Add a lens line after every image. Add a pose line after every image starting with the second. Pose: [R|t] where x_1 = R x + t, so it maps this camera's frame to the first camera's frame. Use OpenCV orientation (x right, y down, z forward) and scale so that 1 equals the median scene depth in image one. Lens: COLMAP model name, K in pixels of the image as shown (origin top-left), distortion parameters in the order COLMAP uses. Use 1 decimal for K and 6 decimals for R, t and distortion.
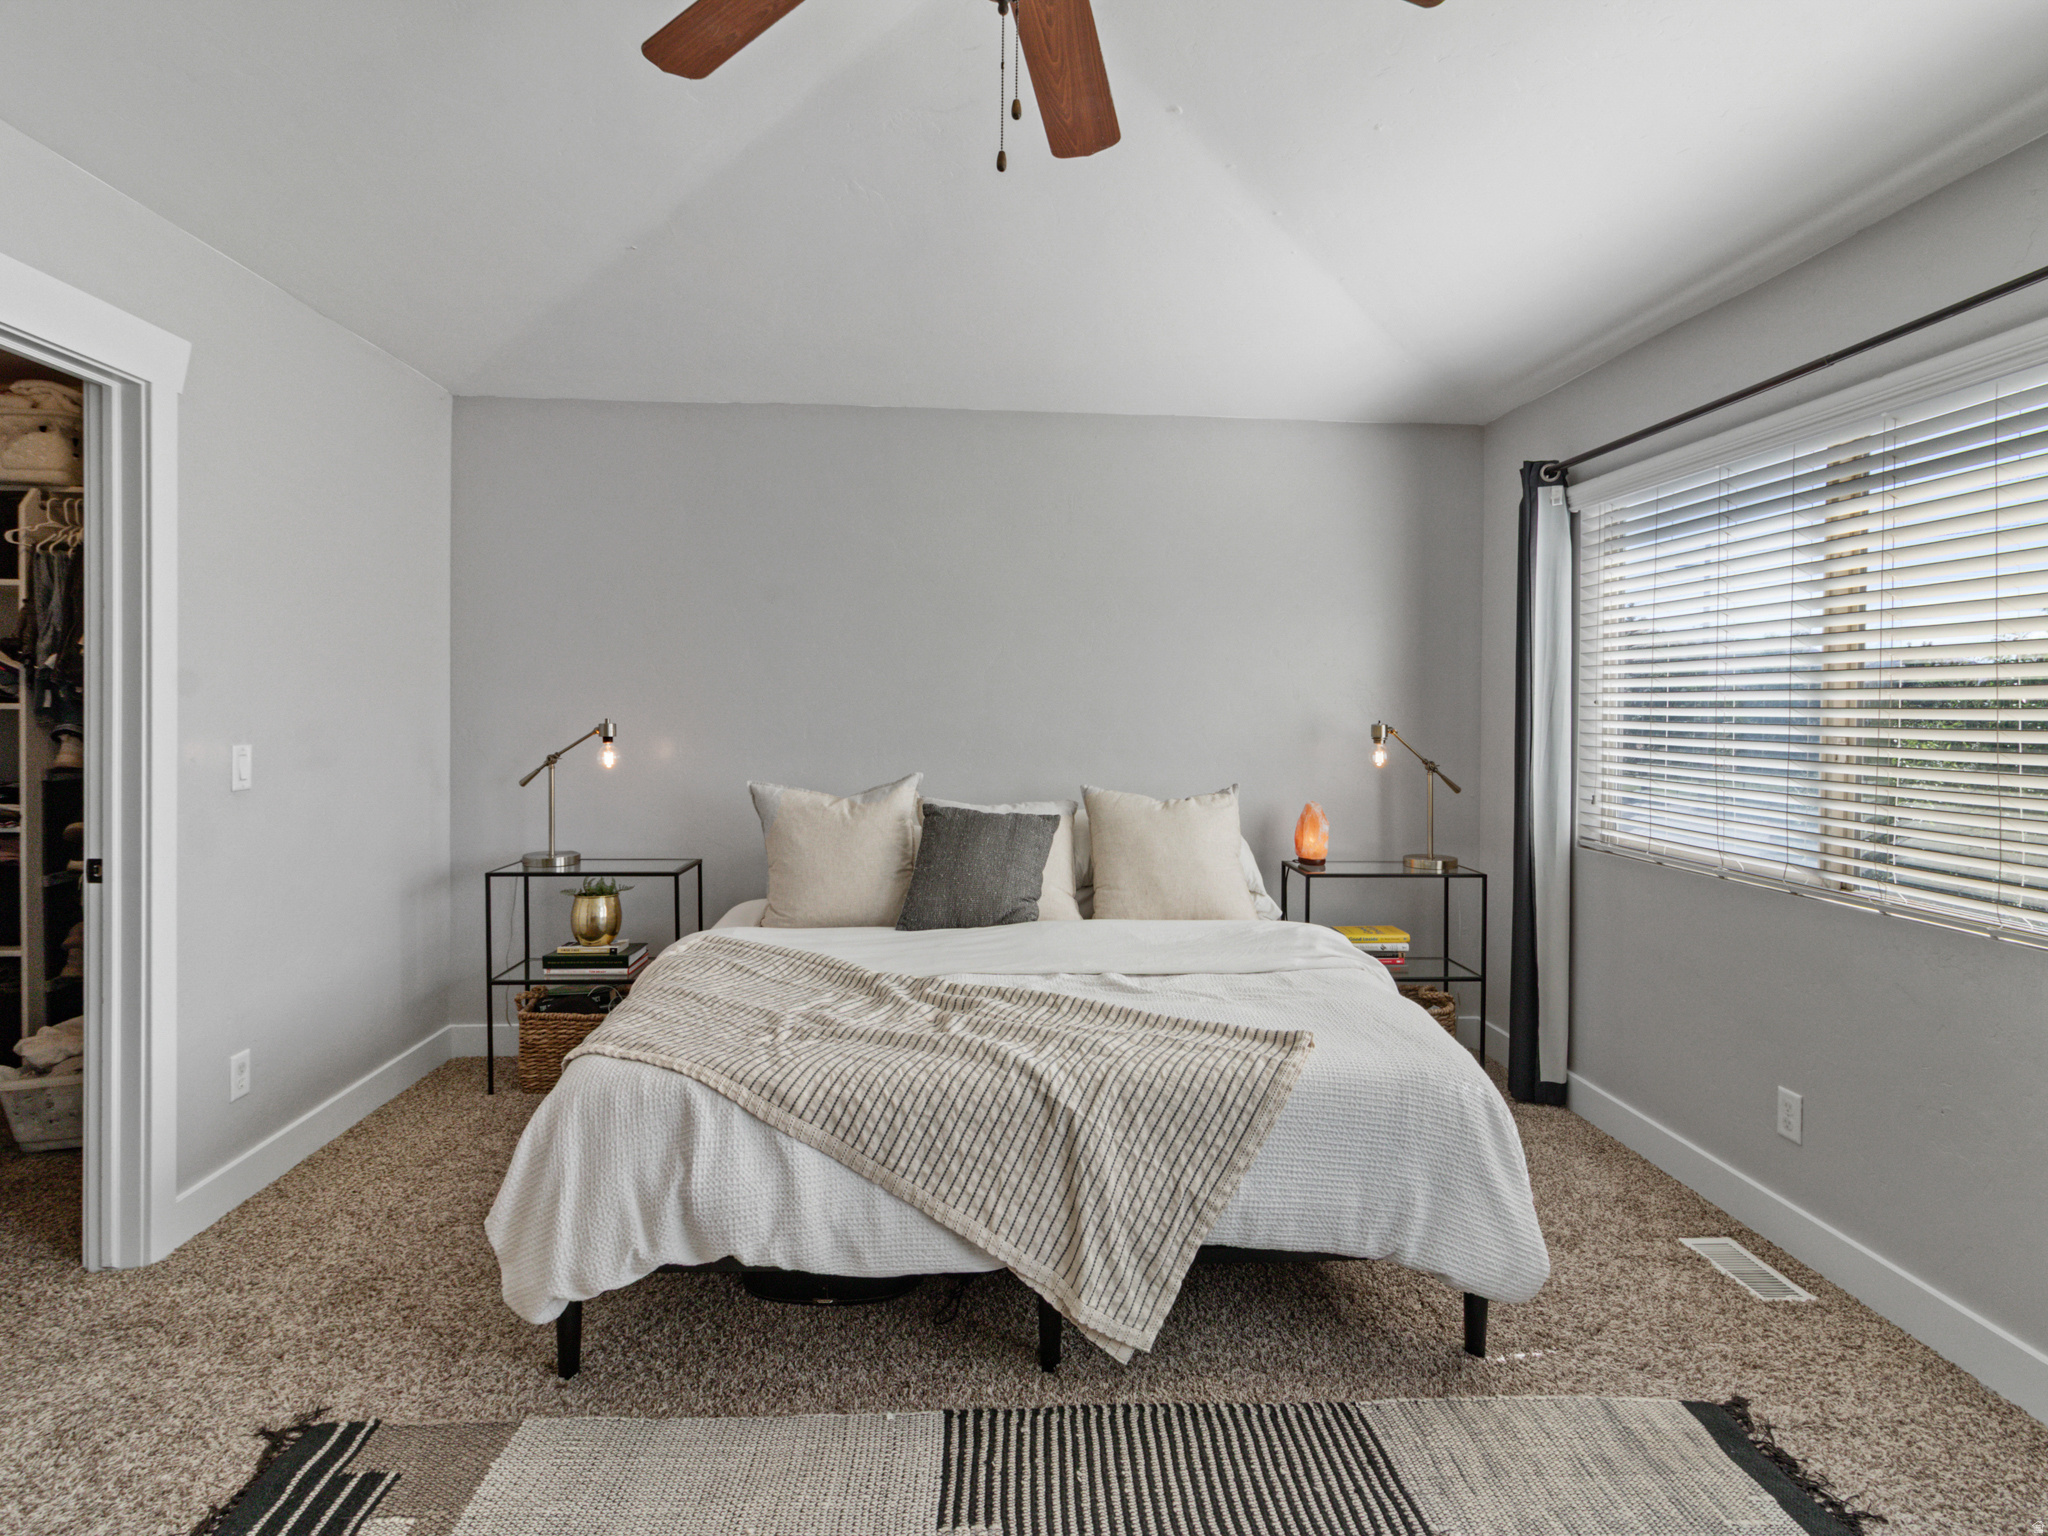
lens RADIAL K [[1080.1, 0, 1022.0], [0, 1080.1, 710.1], [0, 0, 1]] dist [0.002274, 0.000401]
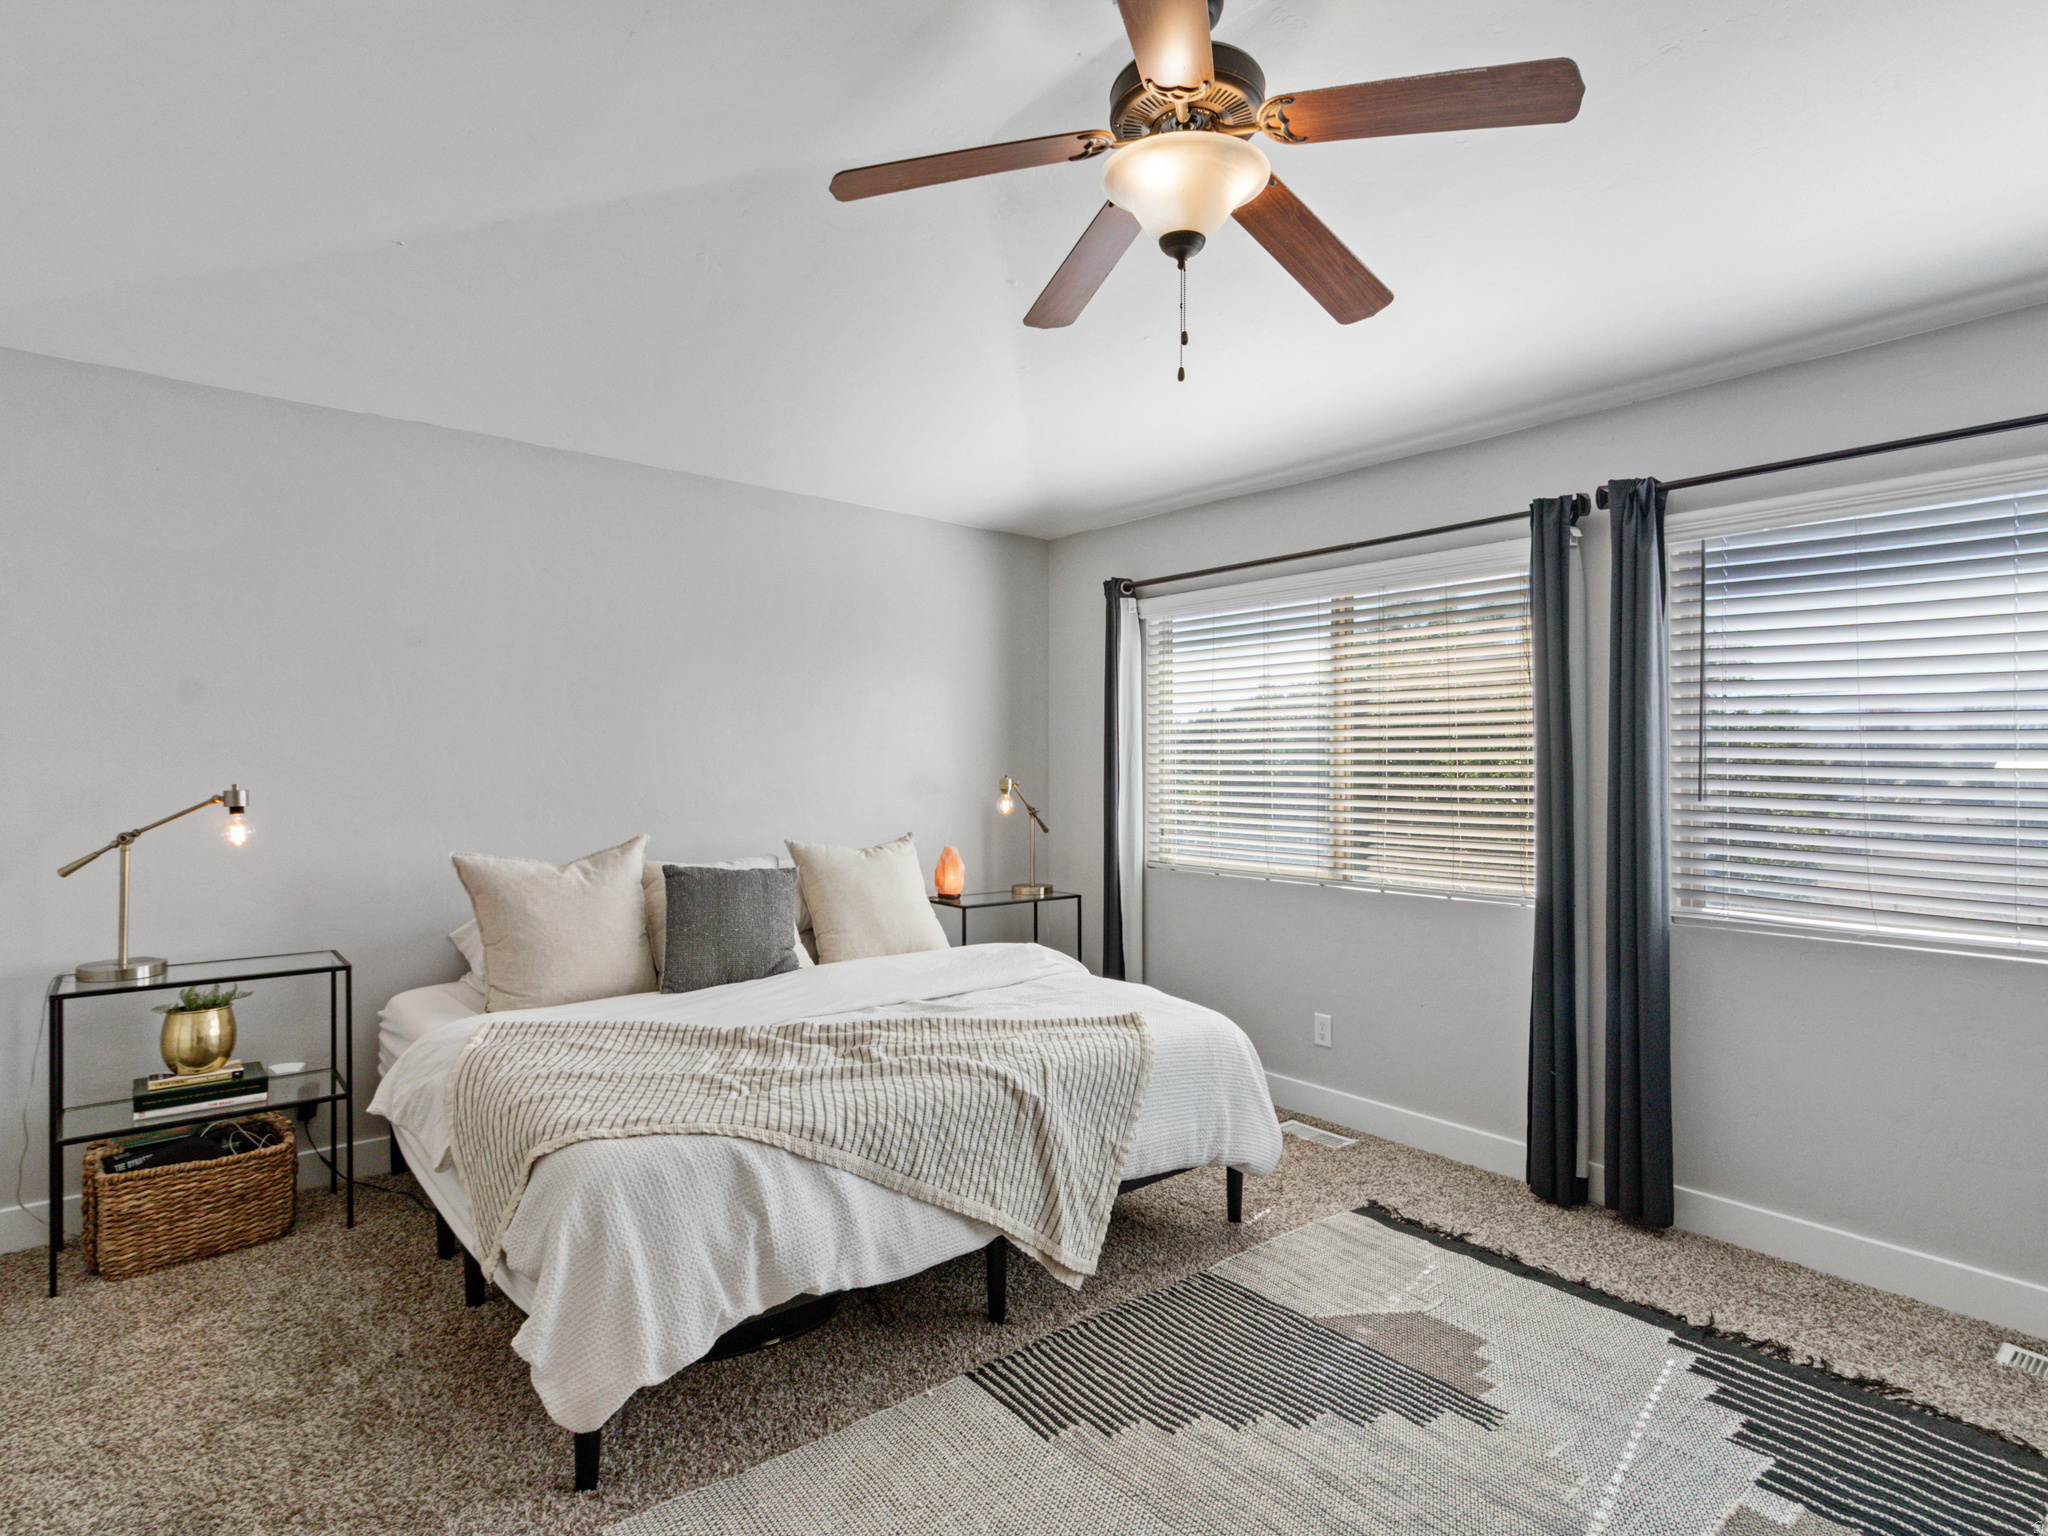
lens RADIAL K [[1076.0, 0, 1031.8], [0, 1076.0, 737.7], [0, 0, 1]] dist [0.001887, -0.000352]
pose [[0.805681, 0.009363, 0.592275, -0.675844], [0.005085, 0.999729, -0.022721, -0.009733], [-0.592327, 0.021318, 0.805415, 0.008798]]
